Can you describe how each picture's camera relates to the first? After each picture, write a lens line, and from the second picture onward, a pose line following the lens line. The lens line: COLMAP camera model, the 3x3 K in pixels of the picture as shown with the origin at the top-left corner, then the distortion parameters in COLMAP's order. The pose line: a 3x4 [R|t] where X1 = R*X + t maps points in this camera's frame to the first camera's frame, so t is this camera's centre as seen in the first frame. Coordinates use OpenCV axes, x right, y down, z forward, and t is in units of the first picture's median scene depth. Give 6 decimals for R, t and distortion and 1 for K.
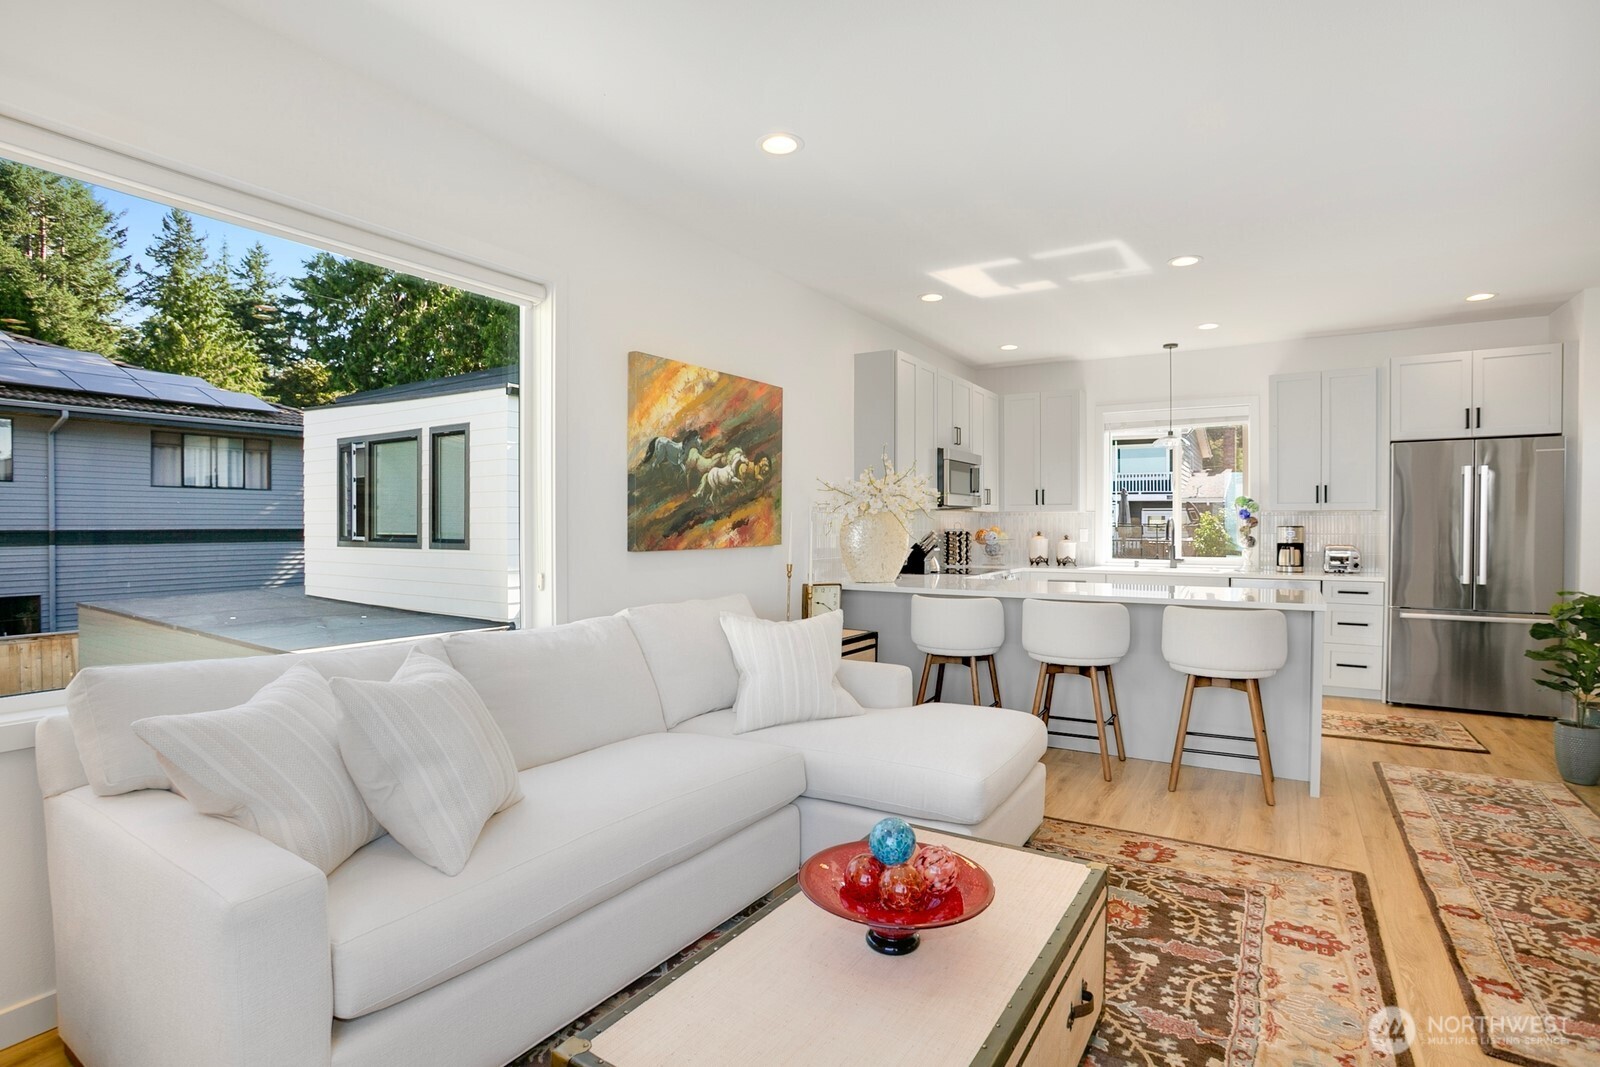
lens RADIAL K [[796.8, 0, 800.0], [0, 796.8, 533.5], [0, 0, 1]] dist [-0.075660, 0.035815]
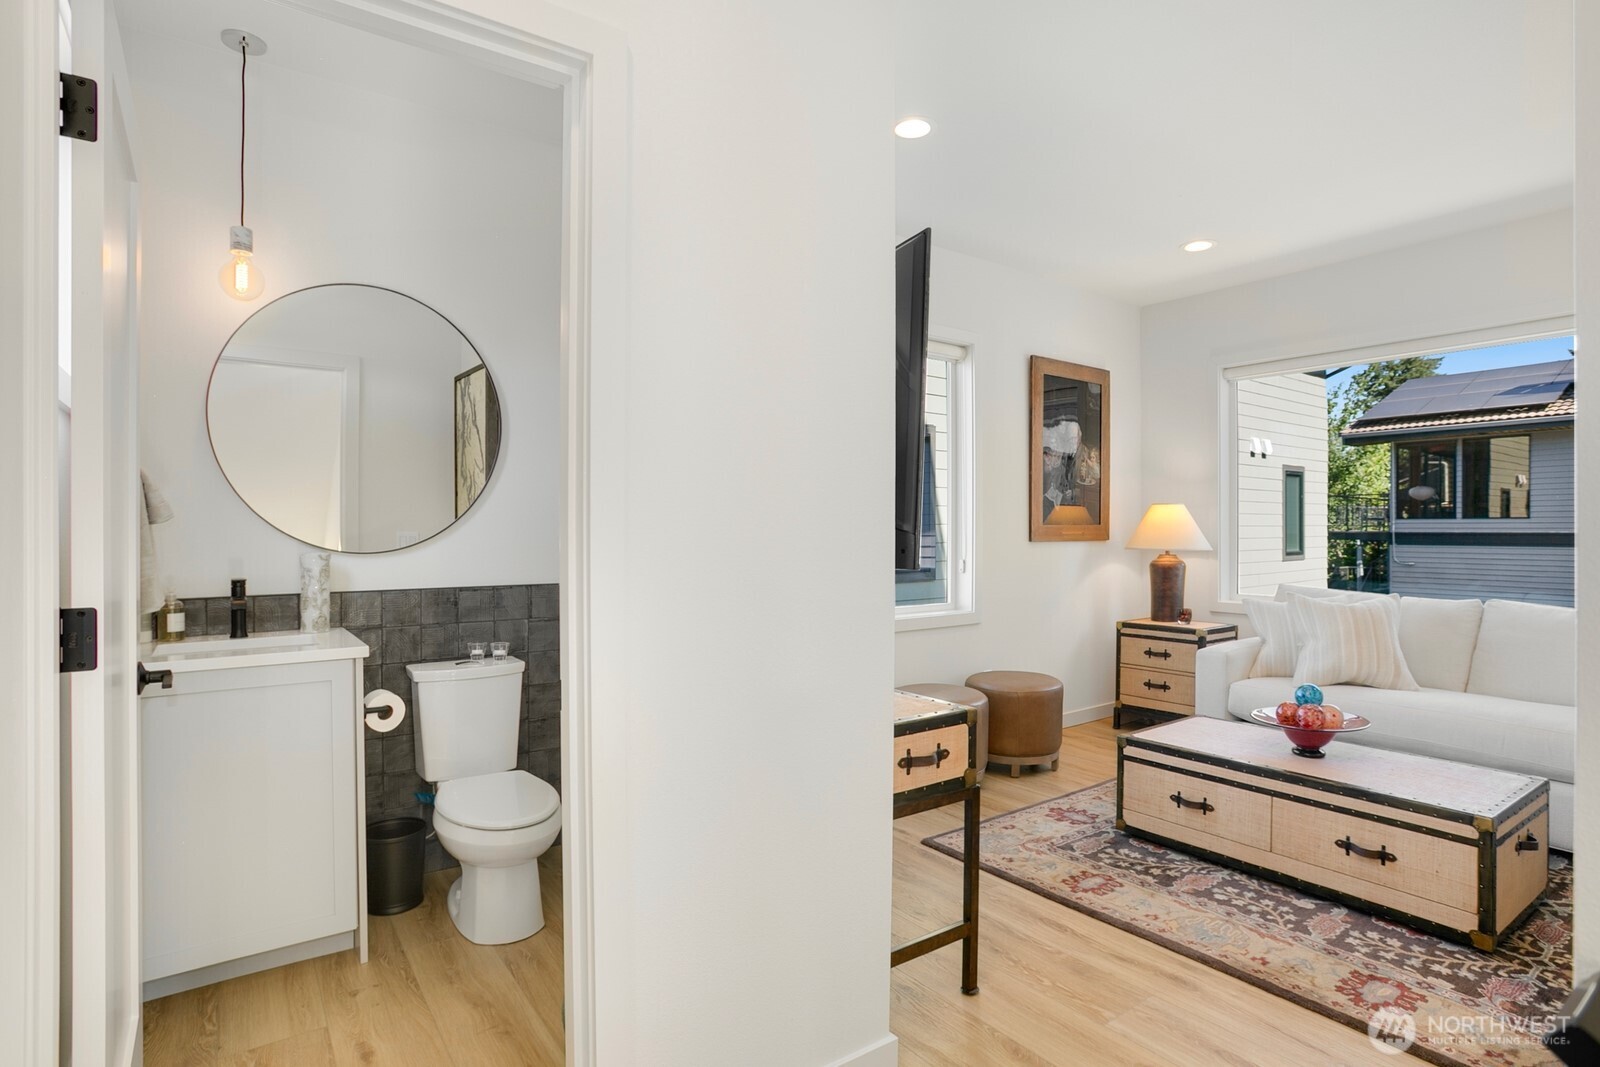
lens RADIAL K [[817.6, 0, 800.0], [0, 817.6, 533.5], [0, 0, 1]] dist [-0.076192, 0.033402]
pose [[-0.387029, 0.005390, -0.922052, 0.875654], [-0.008467, 0.999920, 0.009399, 0.002026], [0.922029, 0.011445, -0.386953, 0.239167]]
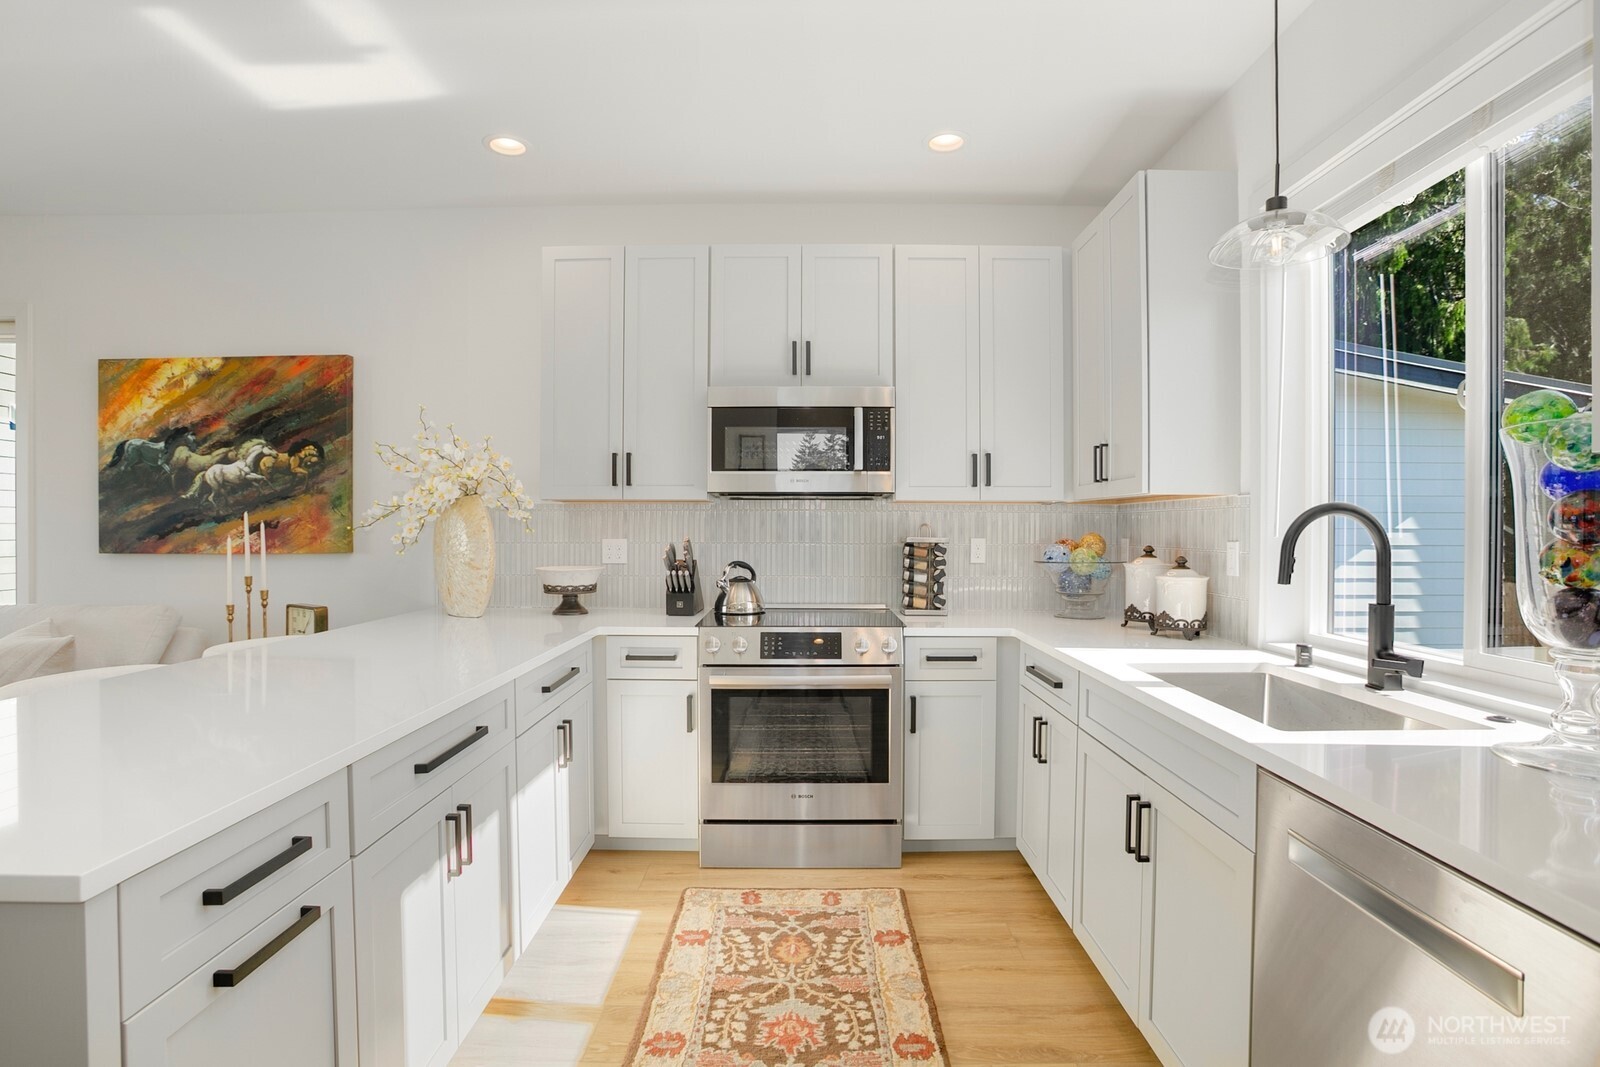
lens RADIAL K [[796.8, 0, 800.0], [0, 796.8, 533.5], [0, 0, 1]] dist [-0.075660, 0.035815]
pose [[0.511744, 0.006288, -0.859115, 0.987342], [-0.011986, 0.999928, 0.000179, -0.012550], [0.859055, 0.010206, 0.511782, 1.123382]]
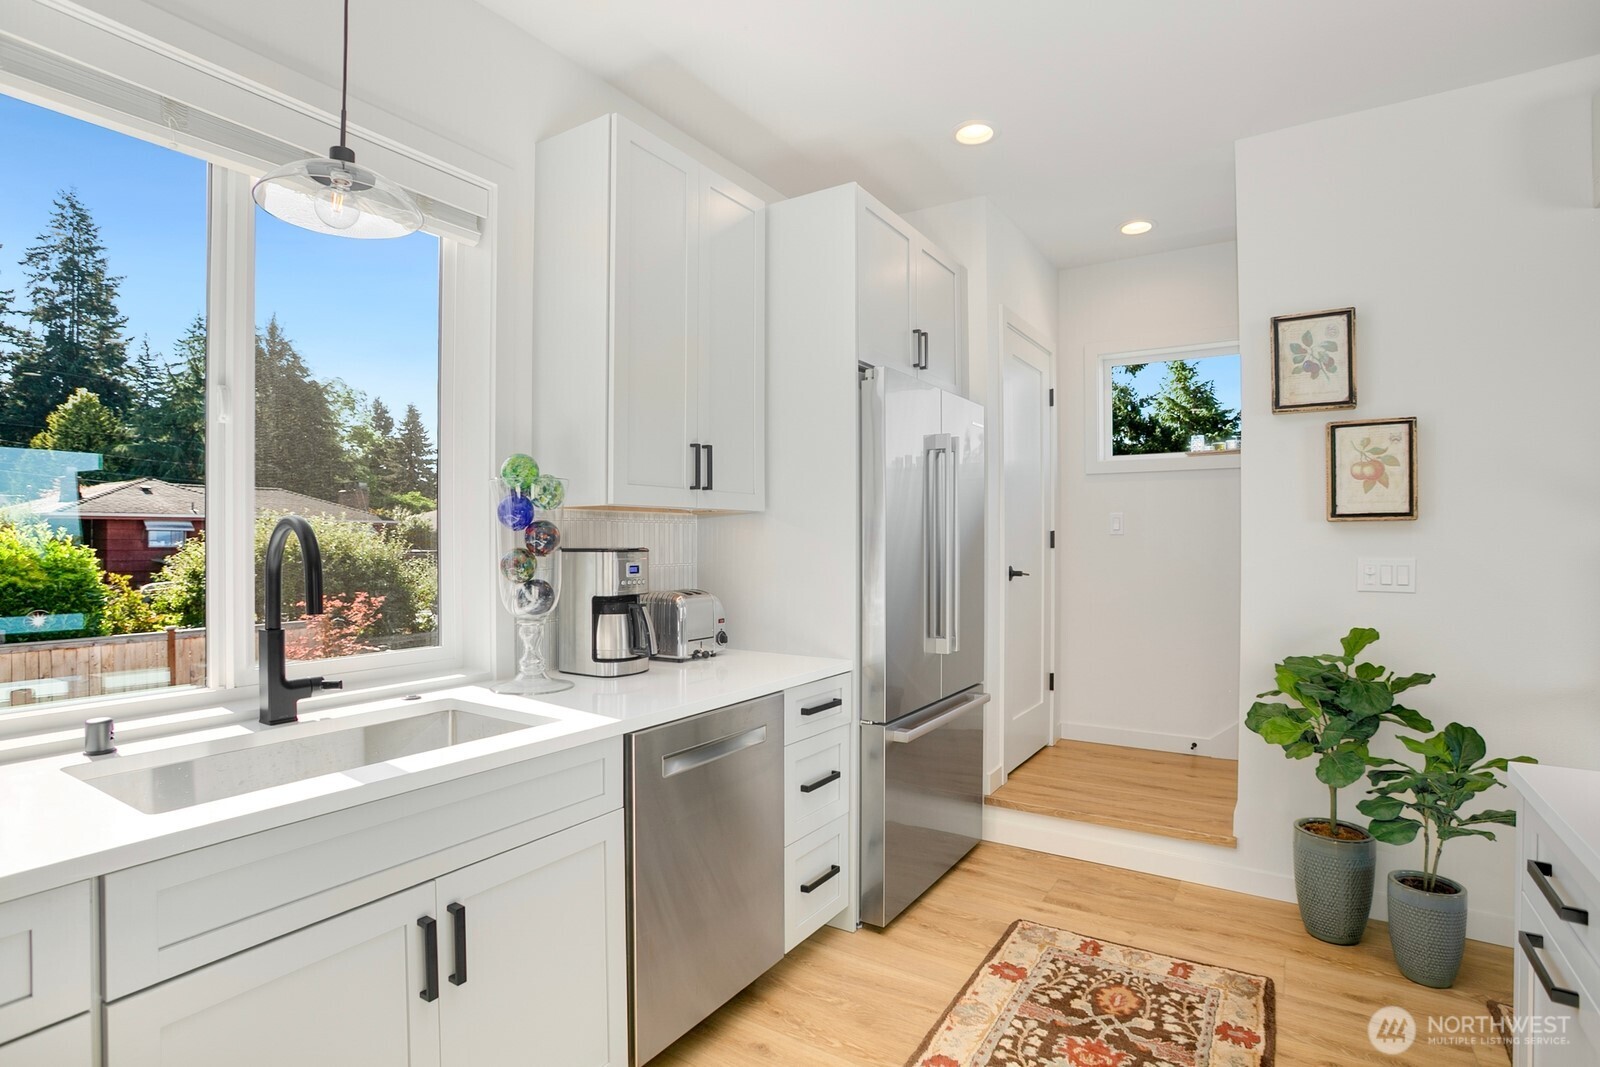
lens RADIAL K [[799.5, 0, 802.5], [0, 799.5, 560.7], [0, 0, 1]] dist [-0.080006, 0.042021]
pose [[0.006742, -0.021437, 0.999747, 0.387191], [0.012219, 0.999697, 0.021353, -0.016138], [-0.999903, 0.012072, 0.007002, 1.363037]]
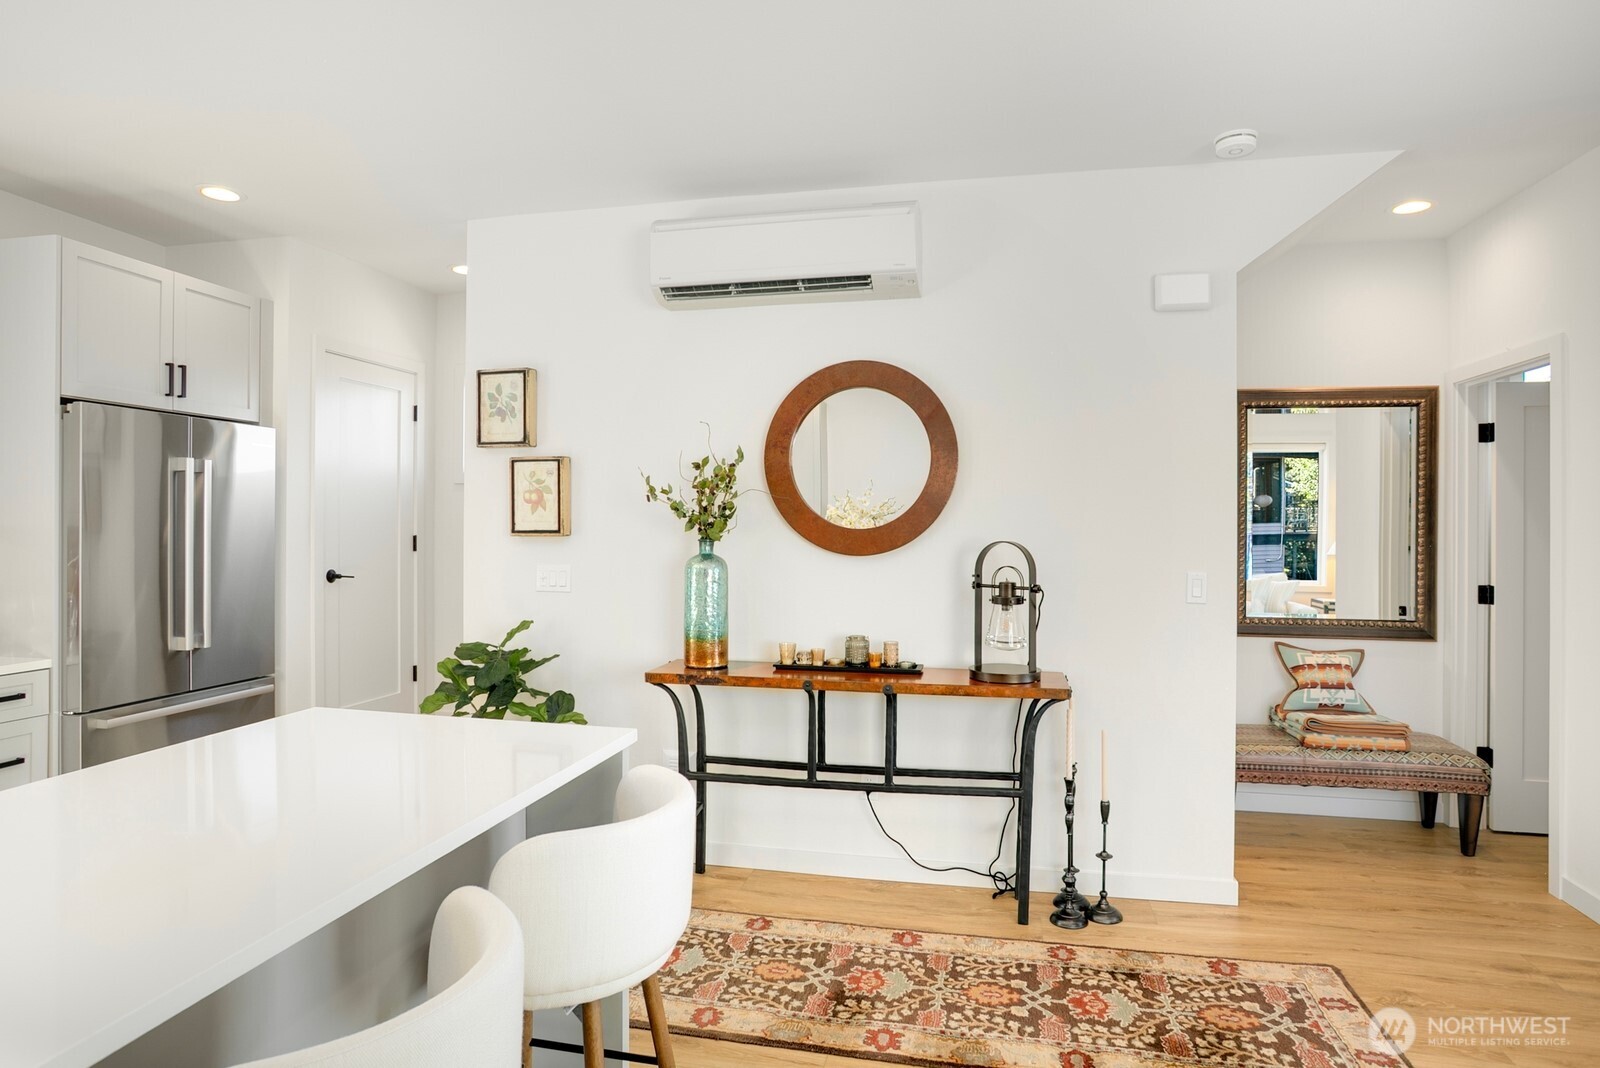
lens RADIAL K [[891.4, 0, 800.1], [0, 891.4, 527.2], [0, 0, 1]] dist [-0.064636, 0.038562]
pose [[-0.332126, -0.000798, 0.943235, 0.065818], [0.006990, 0.999970, 0.003307, -0.039772], [-0.943209, 0.007692, -0.332110, 0.954333]]
